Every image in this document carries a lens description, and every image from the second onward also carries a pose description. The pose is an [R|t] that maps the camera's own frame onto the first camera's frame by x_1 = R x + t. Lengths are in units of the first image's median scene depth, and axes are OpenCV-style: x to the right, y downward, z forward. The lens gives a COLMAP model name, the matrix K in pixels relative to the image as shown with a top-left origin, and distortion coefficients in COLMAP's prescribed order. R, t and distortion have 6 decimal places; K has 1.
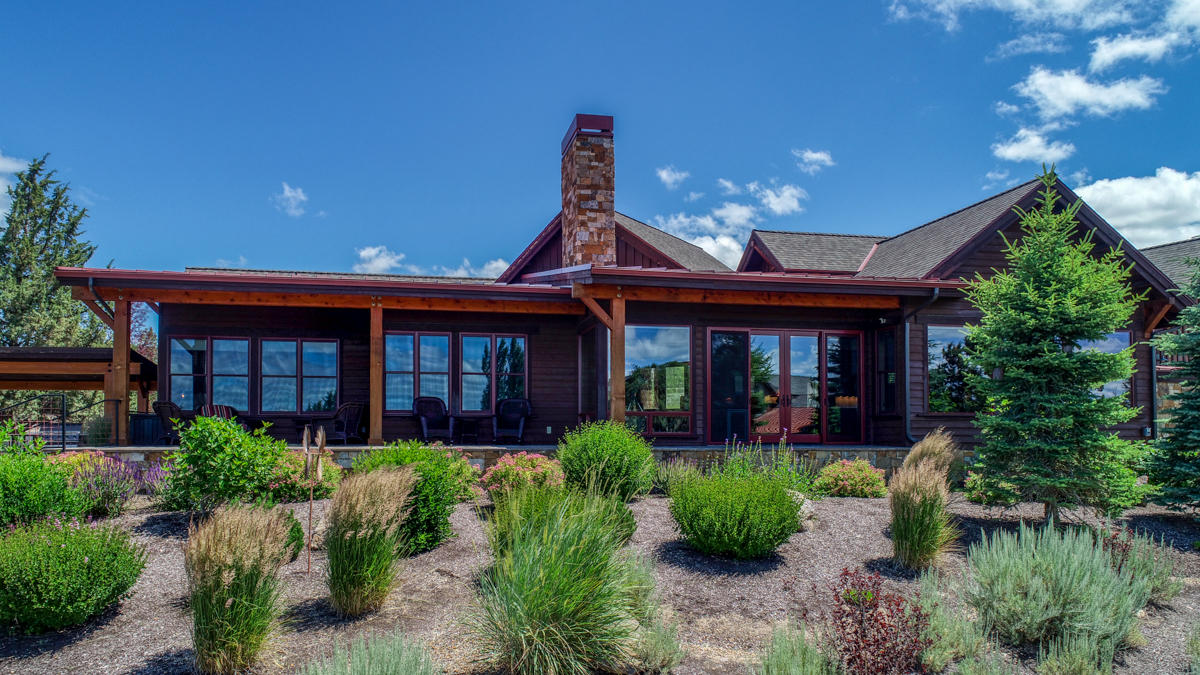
lens RADIAL K [[862.2, 0, 577.6], [0, 862.2, 398.5], [0, 0, 1]] dist [-0.007694, -0.001669]
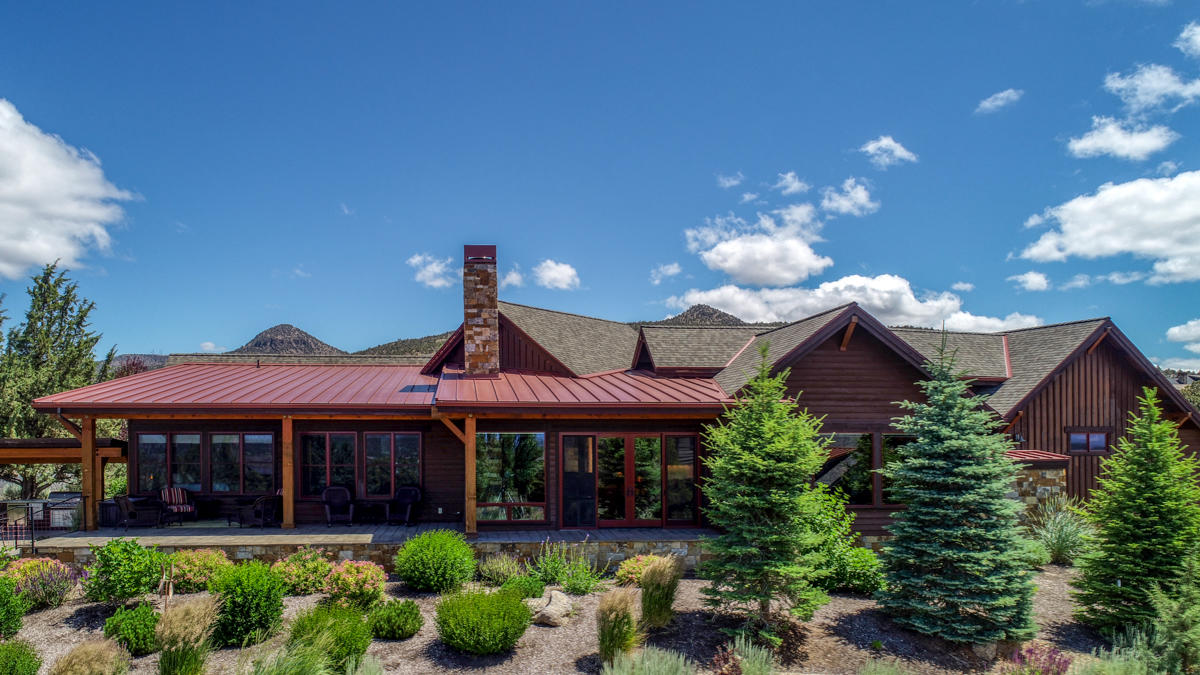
lens RADIAL K [[852.1, 0, 546.9], [0, 852.1, 440.3], [0, 0, 1]] dist [-0.003659, -0.000375]
pose [[0.996007, 0.006838, -0.089011, 0.217547], [-0.002900, 0.999015, 0.044288, -0.113288], [0.089226, -0.043853, 0.995046, -0.167741]]
